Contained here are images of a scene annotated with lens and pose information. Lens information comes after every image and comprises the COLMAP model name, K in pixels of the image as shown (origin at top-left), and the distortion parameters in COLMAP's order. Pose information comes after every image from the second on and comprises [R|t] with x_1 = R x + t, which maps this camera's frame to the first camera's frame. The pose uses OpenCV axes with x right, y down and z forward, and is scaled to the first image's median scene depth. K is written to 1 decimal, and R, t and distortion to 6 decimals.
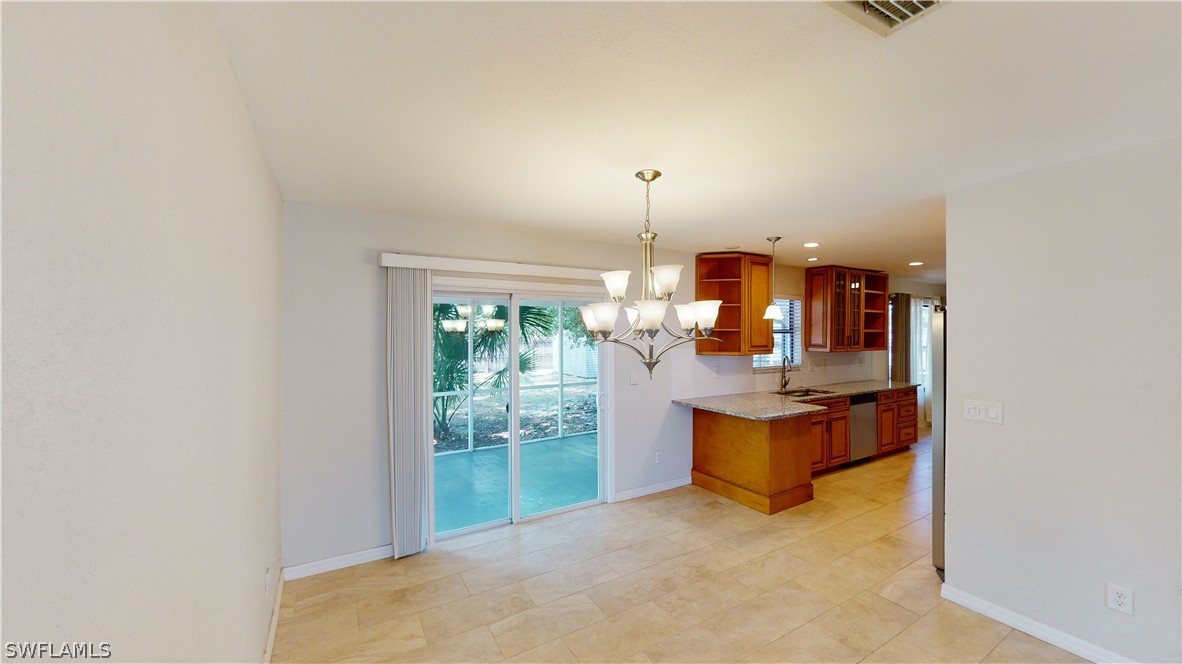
lens RADIAL K [[433.4, 0, 589.5], [0, 433.4, 333.4], [0, 0, 1]] dist [0.002058, -0.001471]
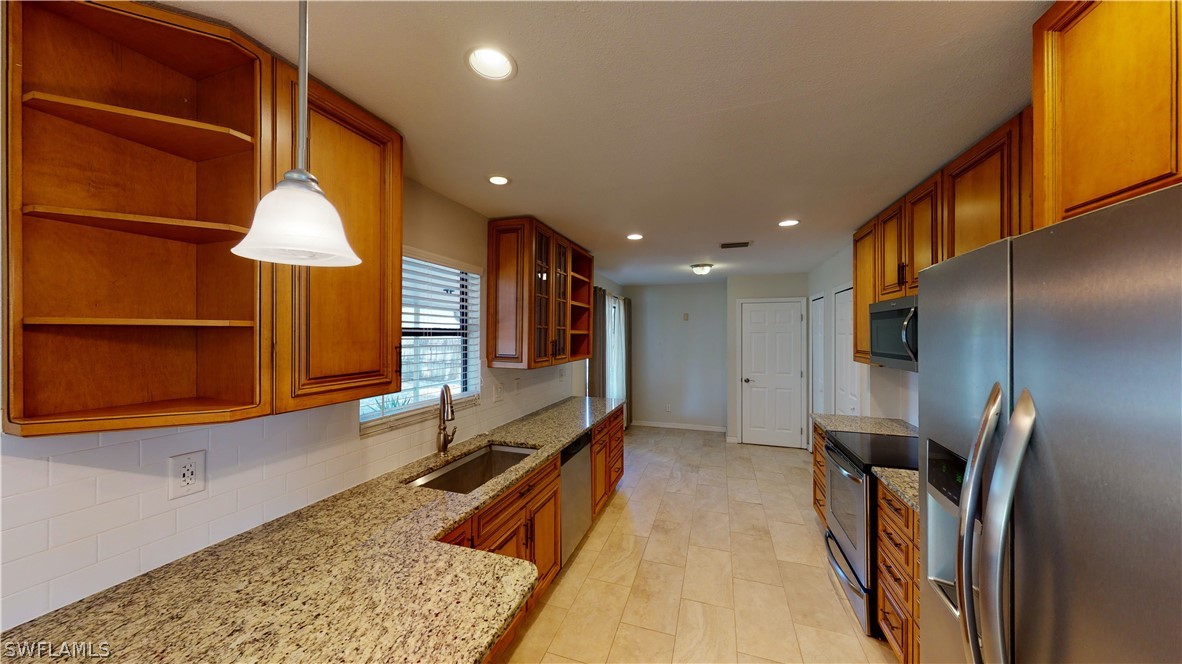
lens RADIAL K [[374.8, 0, 590.0], [0, 374.8, 334.5], [0, 0, 1]] dist [0.000220, 0.000129]
pose [[0.762307, 0.002881, 0.647209, 0.292980], [-0.001069, 0.999994, -0.003192, -0.000492], [-0.647215, 0.001742, 0.762306, 0.561044]]
